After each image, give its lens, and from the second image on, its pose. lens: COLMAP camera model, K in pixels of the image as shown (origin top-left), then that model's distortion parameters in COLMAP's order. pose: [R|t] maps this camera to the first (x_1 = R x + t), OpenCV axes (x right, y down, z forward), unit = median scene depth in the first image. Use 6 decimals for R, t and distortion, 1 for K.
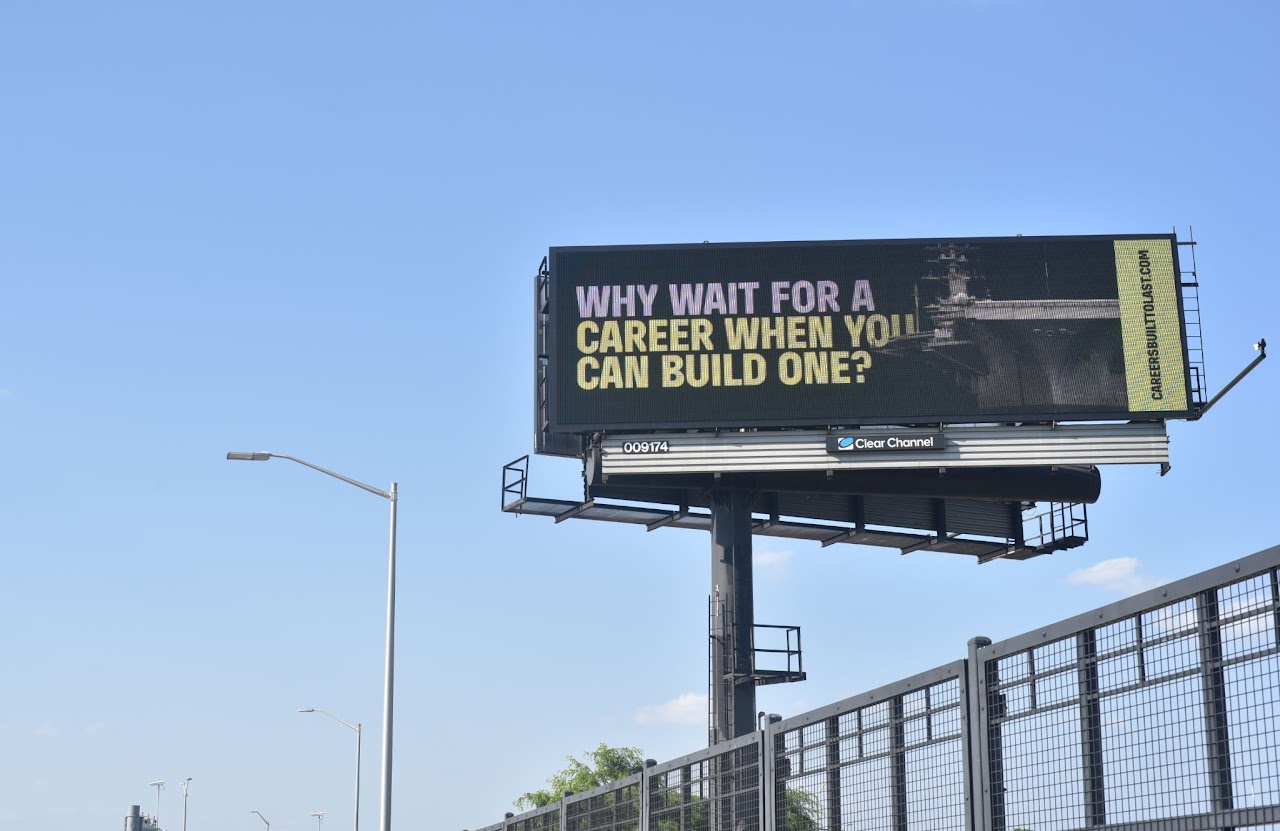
lens RADIAL K [[1907.9, 0, 668.1], [0, 1907.9, 427.1], [0, 0, 1]] dist [-0.061863, 0.000000]
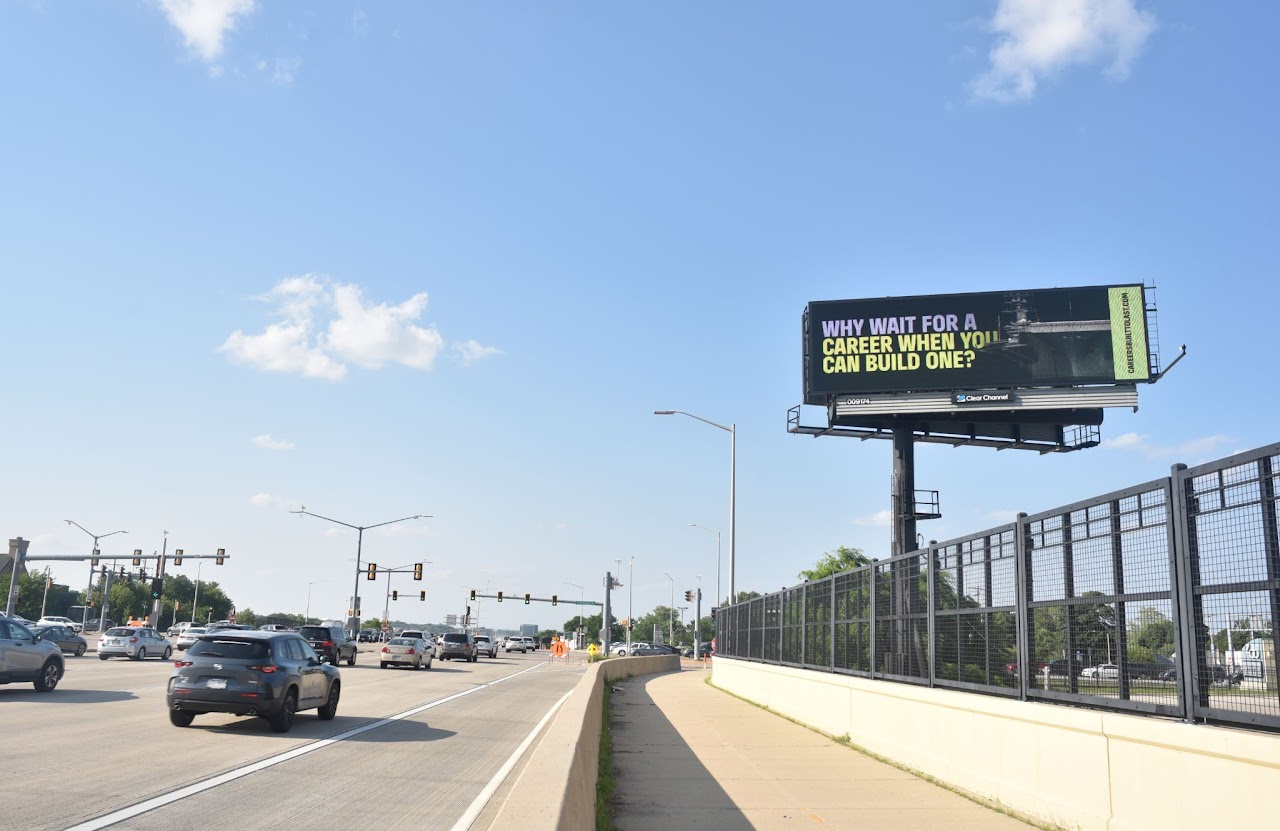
lens RADIAL K [[1104.5, 0, 663.9], [0, 1104.5, 420.3], [0, 0, 1]] dist [-0.014330, 0.003125]
pose [[0.977946, -0.009951, -0.208619, 0.030128], [0.023352, 0.997811, 0.061874, -0.045883], [0.207546, -0.065381, 0.976038, -0.172740]]
